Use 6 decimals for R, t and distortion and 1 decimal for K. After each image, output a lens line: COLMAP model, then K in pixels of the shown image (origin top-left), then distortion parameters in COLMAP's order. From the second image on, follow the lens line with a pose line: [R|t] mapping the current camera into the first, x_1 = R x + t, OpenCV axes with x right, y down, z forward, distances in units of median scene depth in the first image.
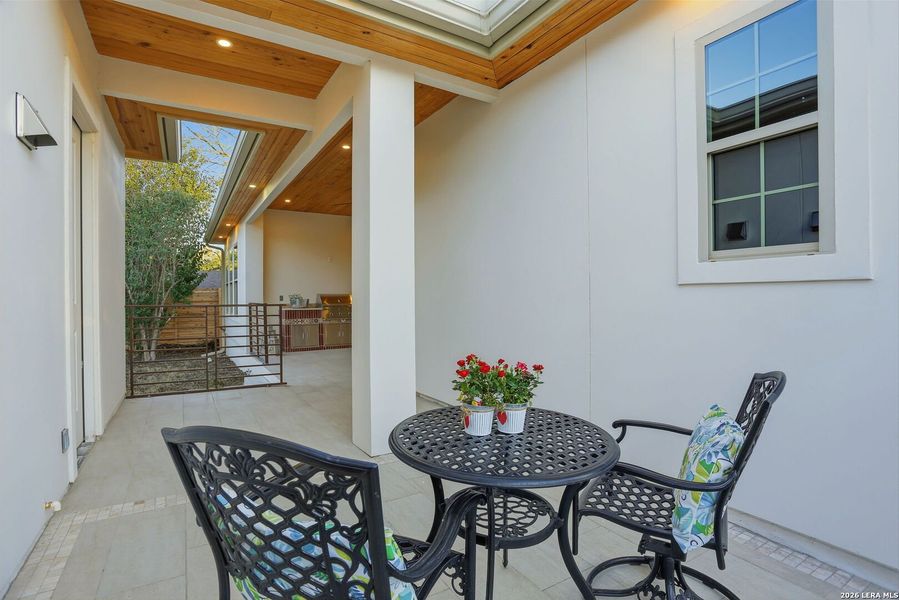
lens RADIAL K [[438.1, 0, 449.5], [0, 438.1, 300.0], [0, 0, 1]] dist [-0.060063, 0.029263]
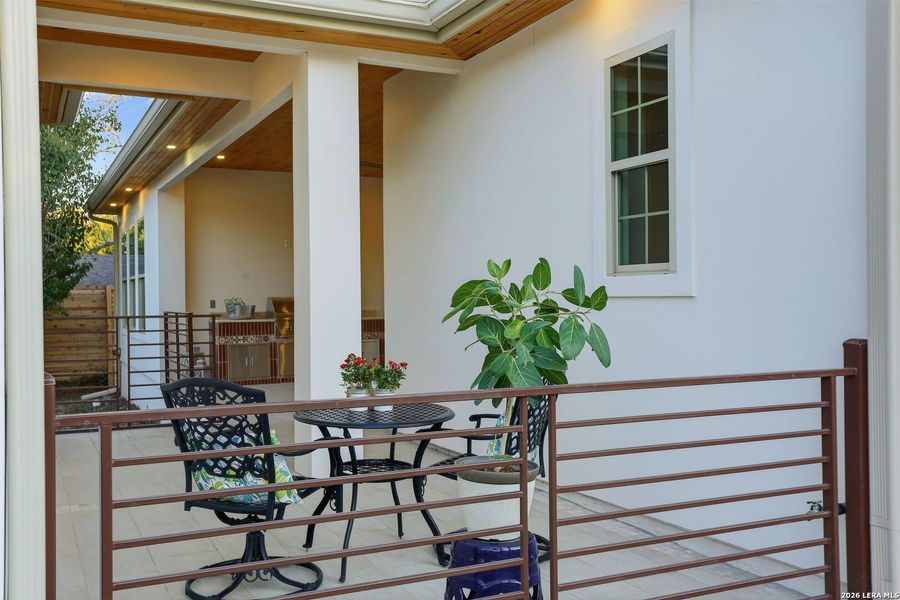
lens RADIAL K [[859.5, 0, 450.0], [0, 859.5, 300.0], [0, 0, 1]] dist [0.073461, -0.002179]
pose [[0.995249, -0.004764, -0.097242, 0.180659], [0.004606, 0.999988, -0.001848, -0.012407], [0.097249, 0.001392, 0.995259, -0.495473]]
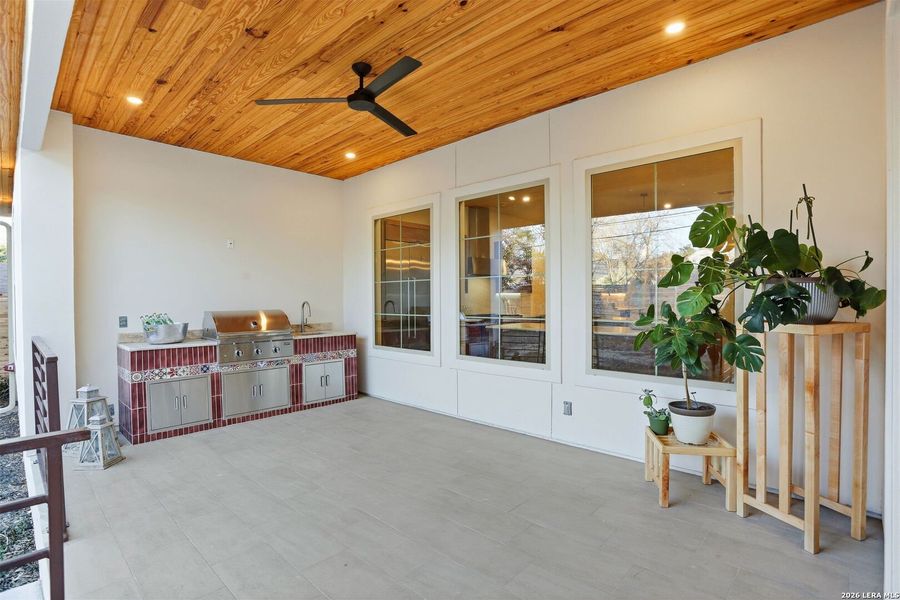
lens RADIAL K [[438.6, 0, 450.0], [0, 438.6, 300.0], [0, 0, 1]] dist [-0.060063, 0.029263]
pose [[0.967779, -0.003216, 0.251779, -0.314927], [0.003521, 0.999994, -0.000764, -0.051473], [-0.251775, 0.001626, 0.967784, 0.906436]]
